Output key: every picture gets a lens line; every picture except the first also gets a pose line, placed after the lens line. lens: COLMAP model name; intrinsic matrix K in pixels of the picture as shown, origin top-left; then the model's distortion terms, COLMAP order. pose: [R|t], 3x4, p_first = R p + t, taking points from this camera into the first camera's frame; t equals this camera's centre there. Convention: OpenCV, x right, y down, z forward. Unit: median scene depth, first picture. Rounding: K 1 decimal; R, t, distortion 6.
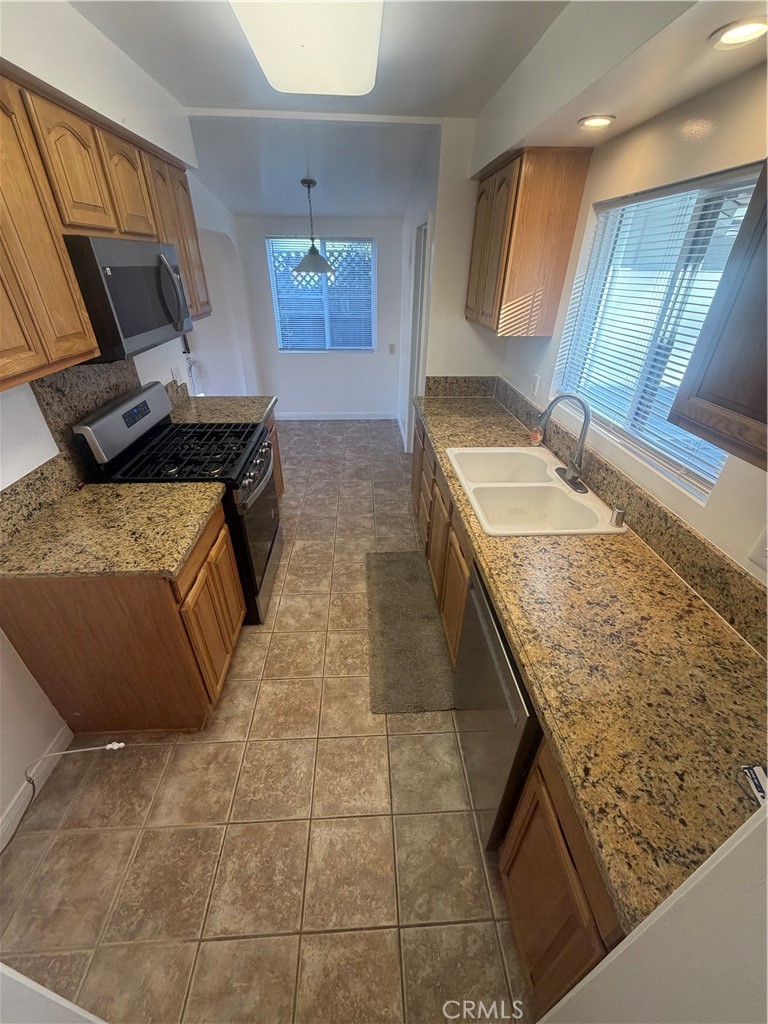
lens RADIAL K [[407.1, 0, 385.7], [0, 407.1, 510.5], [0, 0, 1]] dist [-0.000530, 0.000496]
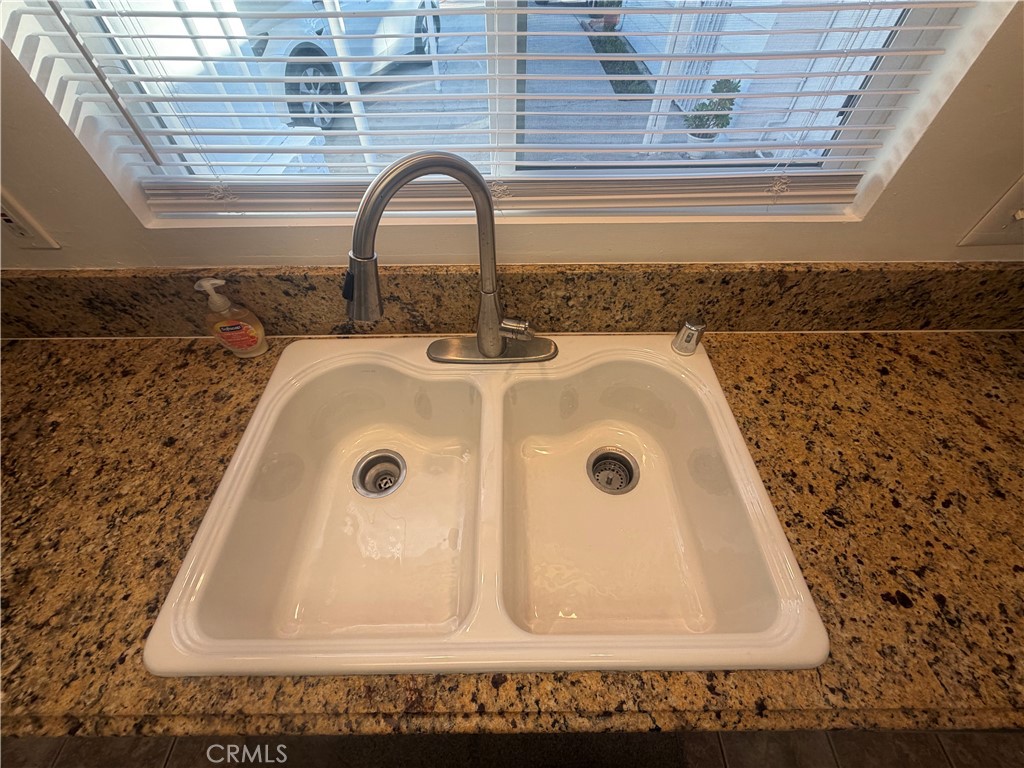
lens RADIAL K [[407.1, 0, 511.9], [0, 407.1, 381.9], [0, 0, 1]] dist [-0.000530, 0.000496]
pose [[0.050486, -0.785078, 0.617336, 0.189235], [0.517928, 0.549092, 0.655934, -0.360226], [-0.853933, 0.286620, 0.434335, 0.903473]]
